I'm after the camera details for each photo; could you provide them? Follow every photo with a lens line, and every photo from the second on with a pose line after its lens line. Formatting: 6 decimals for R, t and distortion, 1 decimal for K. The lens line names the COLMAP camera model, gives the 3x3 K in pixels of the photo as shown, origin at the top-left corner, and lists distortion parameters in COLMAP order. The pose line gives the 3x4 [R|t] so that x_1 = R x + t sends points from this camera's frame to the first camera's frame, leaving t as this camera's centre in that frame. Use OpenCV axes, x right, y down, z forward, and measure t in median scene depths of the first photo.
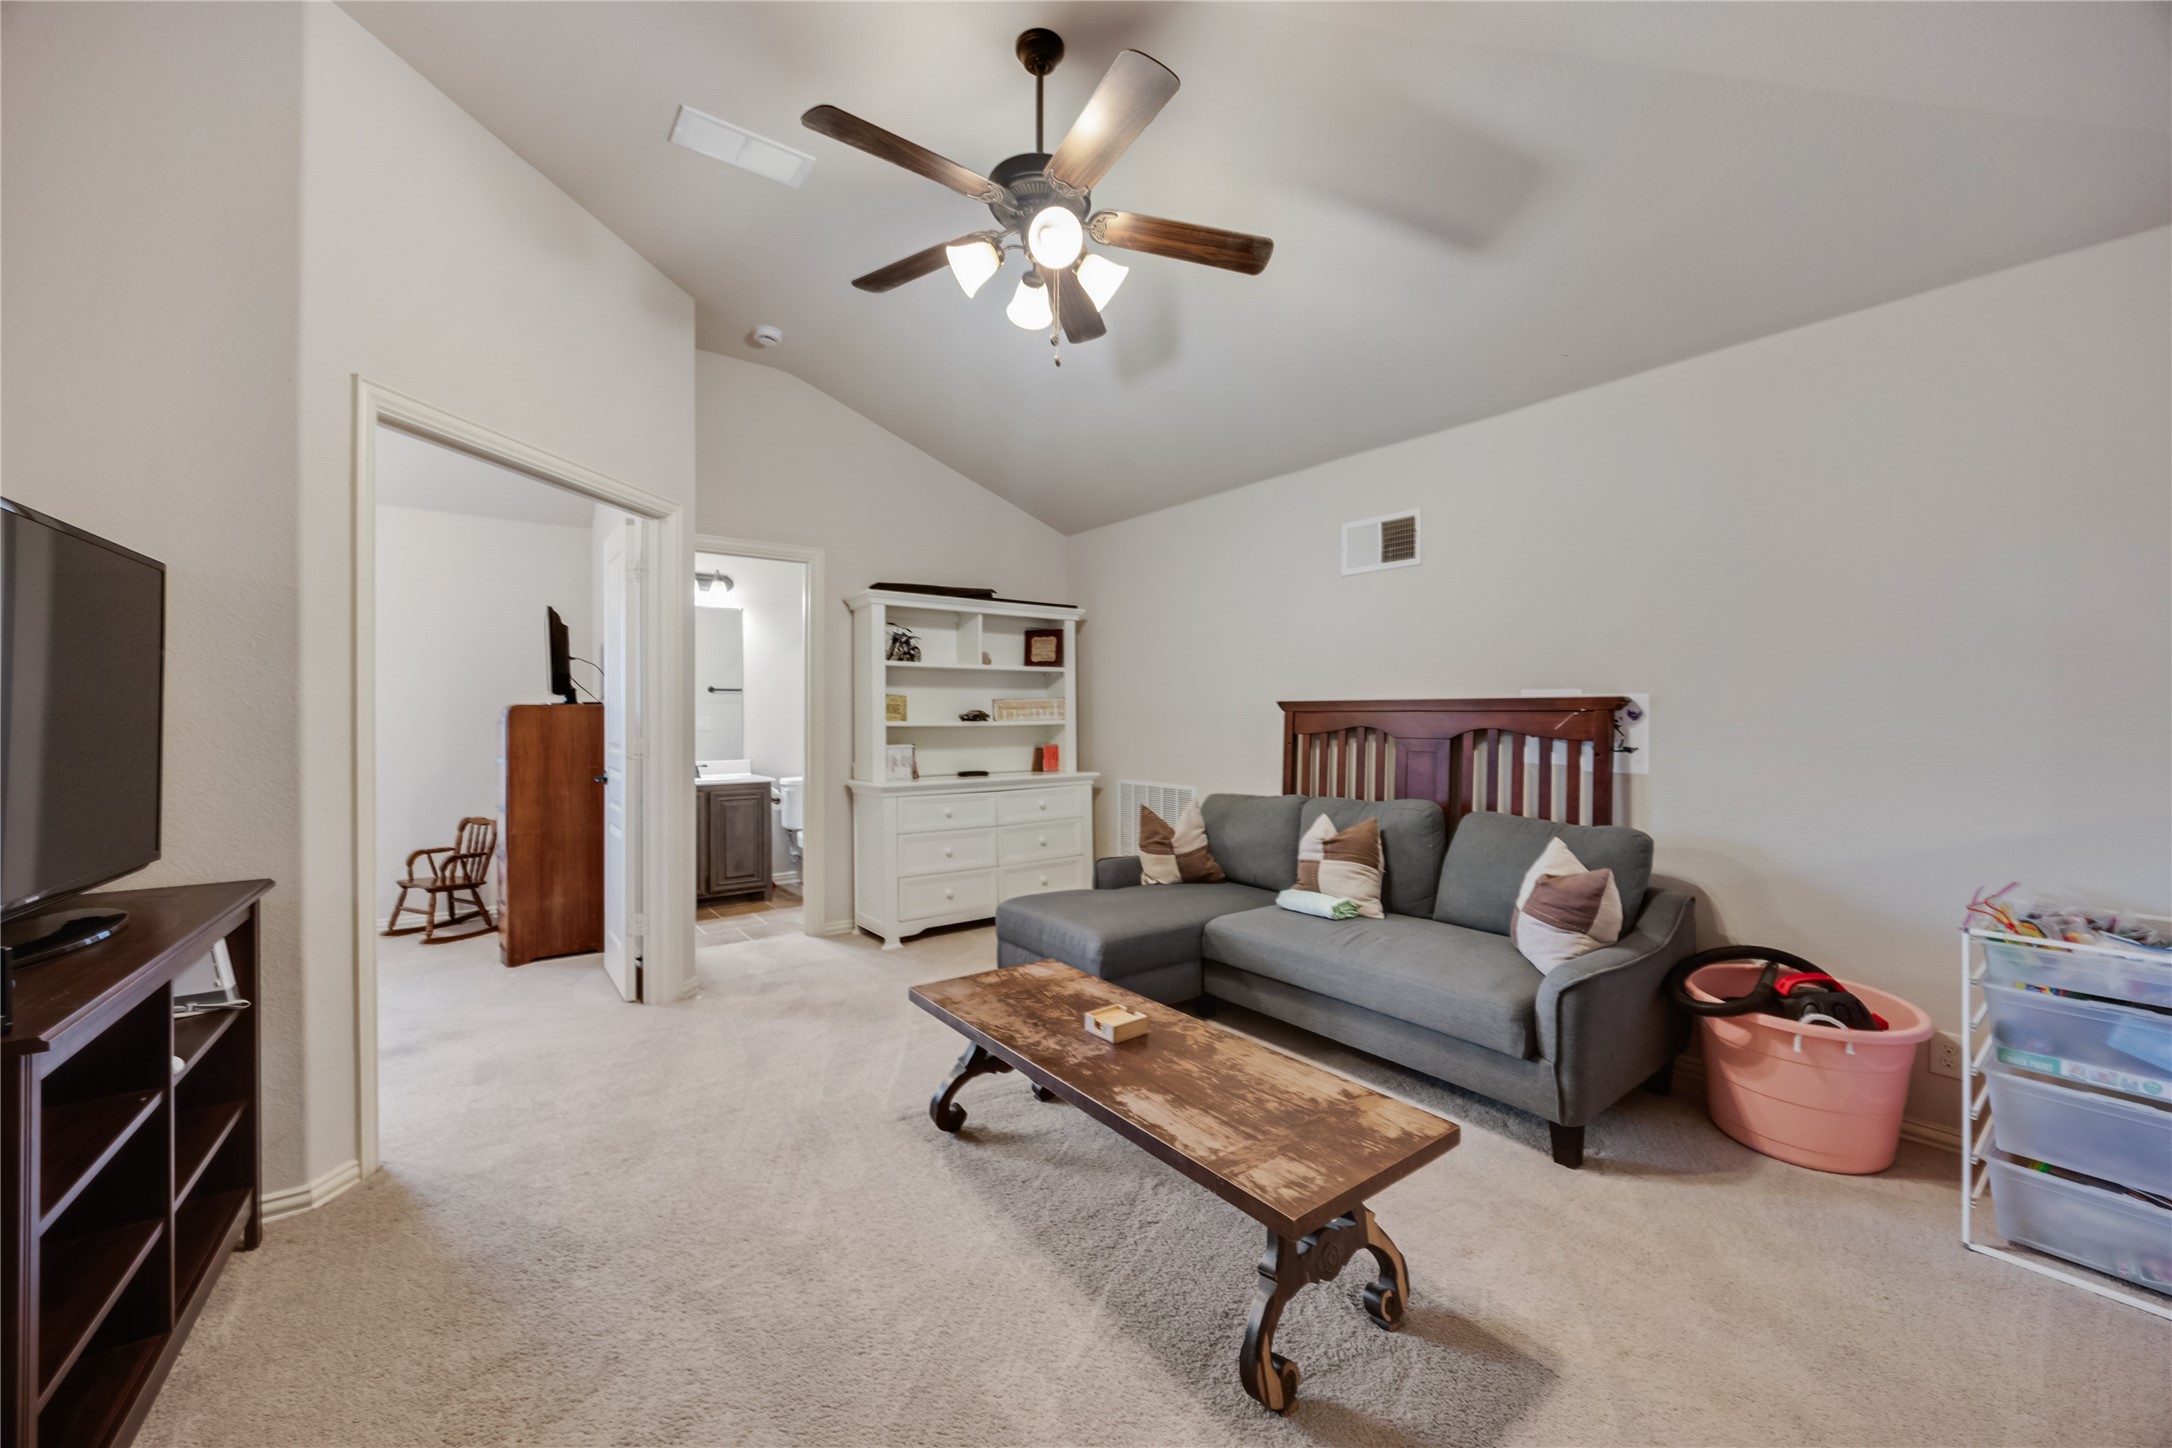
lens RADIAL K [[837.5, 0, 1088.2], [0, 837.5, 718.0], [0, 0, 1]] dist [-0.008995, -0.000089]
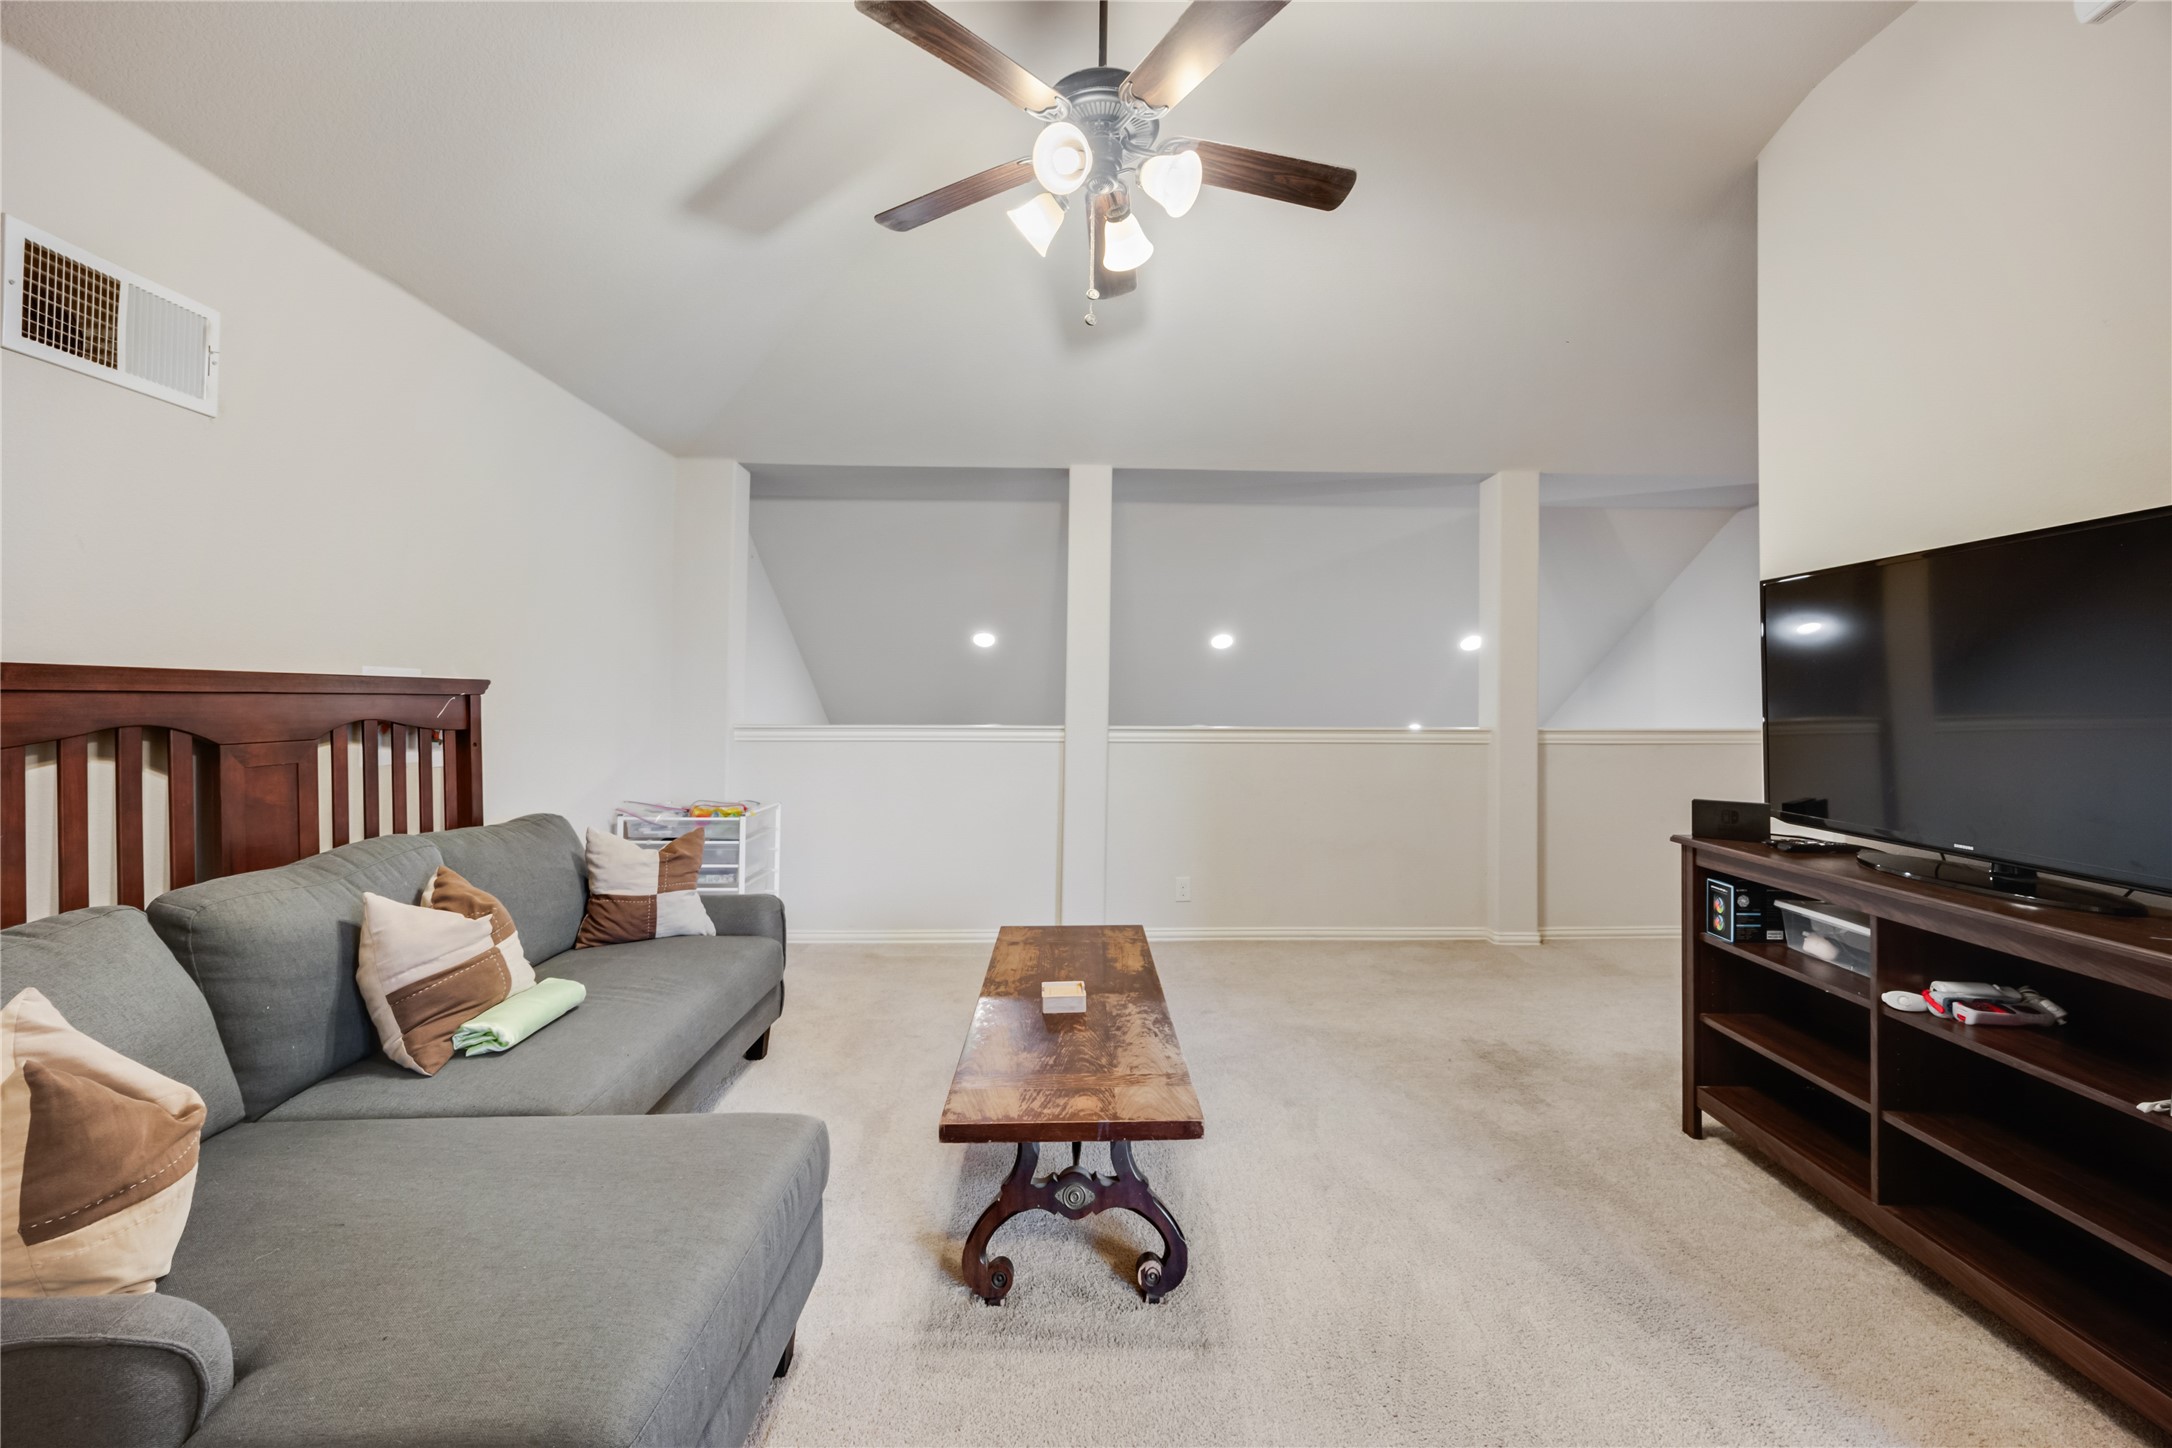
lens RADIAL K [[837.5, 0, 1088.2], [0, 837.5, 709.0], [0, 0, 1]] dist [-0.008995, -0.000089]
pose [[-0.805665, -0.008461, 0.592311, -0.406929], [0.002241, 0.999847, 0.017331, -0.007367], [-0.592368, 0.015291, -0.805523, 1.221278]]
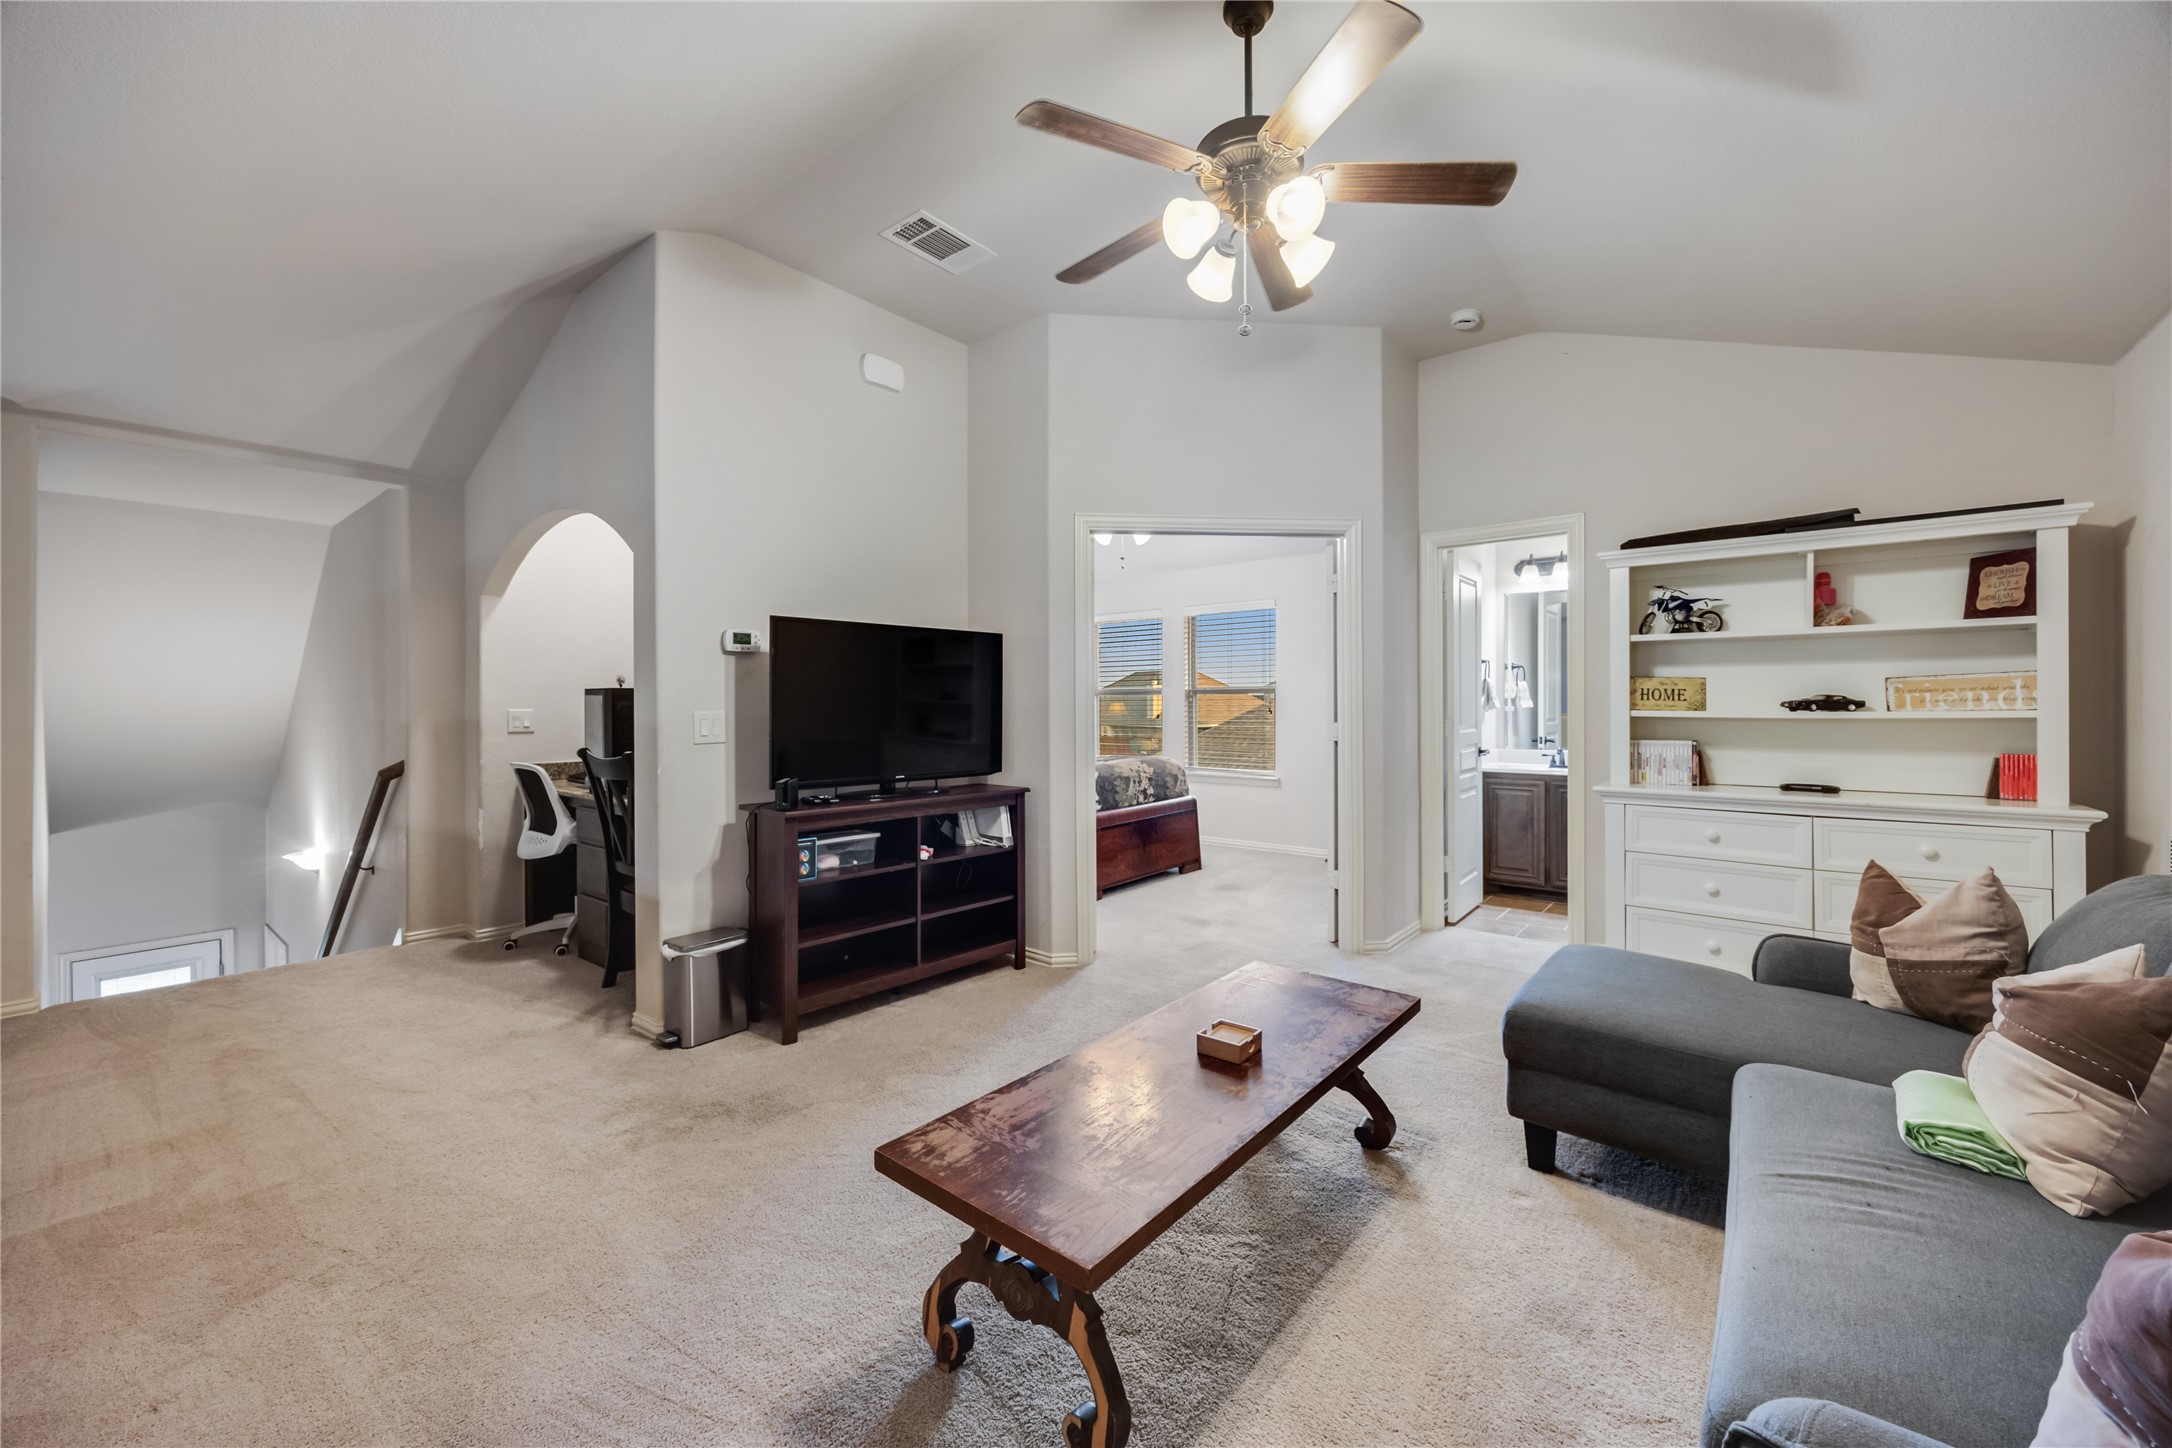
lens RADIAL K [[837.5, 0, 1094.5], [0, 837.5, 705.4], [0, 0, 1]] dist [-0.008995, -0.000089]
pose [[0.217257, 0.000027, -0.976115, 0.600326], [-0.001242, 0.999999, -0.000249, 0.000101], [0.976114, 0.001267, 0.217256, 0.443241]]
